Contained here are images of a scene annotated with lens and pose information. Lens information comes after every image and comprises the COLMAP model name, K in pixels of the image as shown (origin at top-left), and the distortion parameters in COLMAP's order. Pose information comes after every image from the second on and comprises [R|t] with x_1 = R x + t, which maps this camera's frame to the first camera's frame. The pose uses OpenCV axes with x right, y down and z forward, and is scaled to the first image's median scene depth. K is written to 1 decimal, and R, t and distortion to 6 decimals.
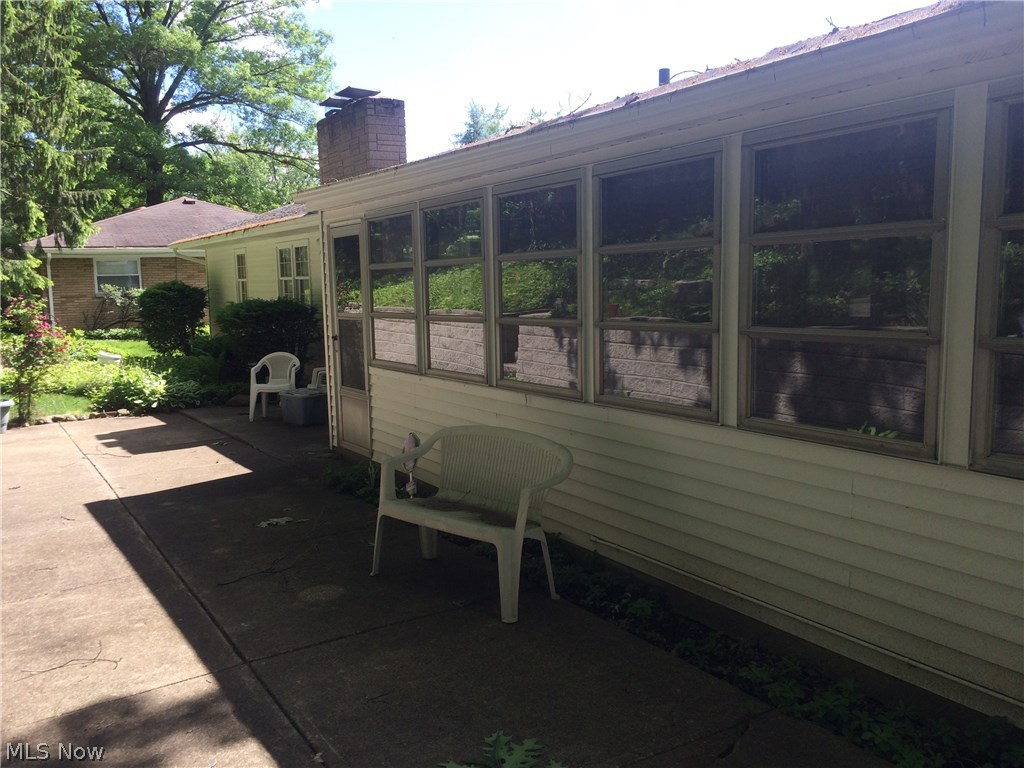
lens RADIAL K [[872.0, 0, 512.0], [0, 872.0, 384.0], [0, 0, 1]] dist [0.039742, -0.006640]
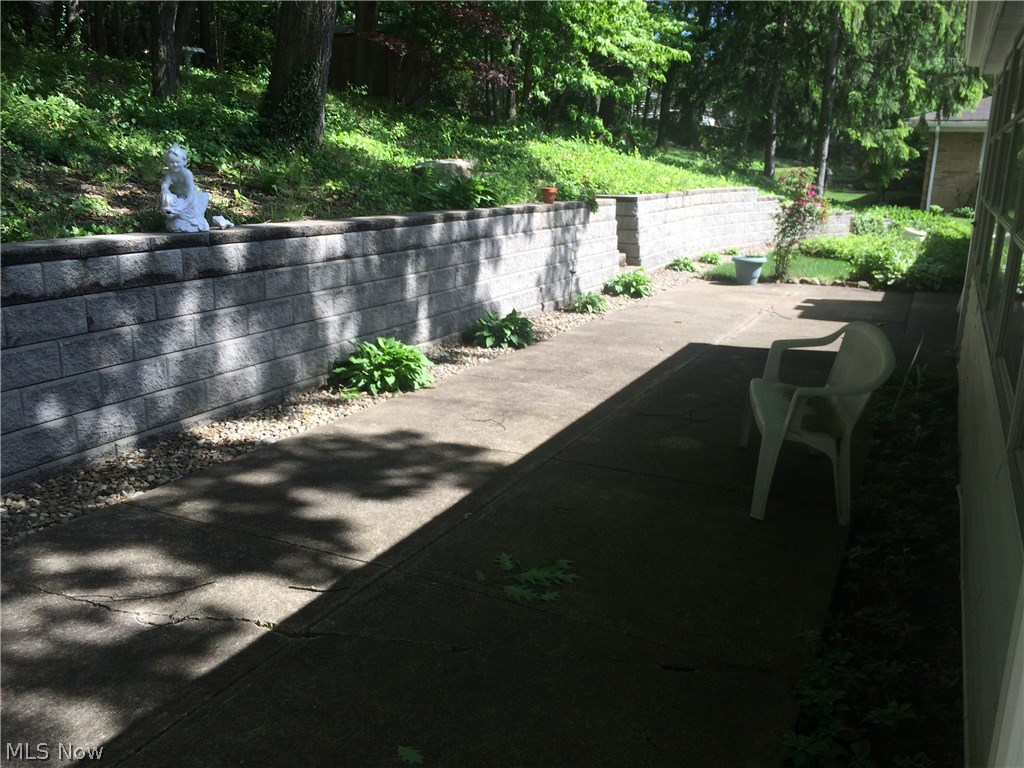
lens RADIAL K [[872.0, 0, 512.0], [0, 872.0, 384.0], [0, 0, 1]] dist [0.039742, -0.006640]
pose [[0.527421, 0.243536, -0.813952, 0.230200], [-0.131808, 0.969892, 0.204785, -0.012662], [0.839318, -0.000723, 0.543641, 0.093549]]
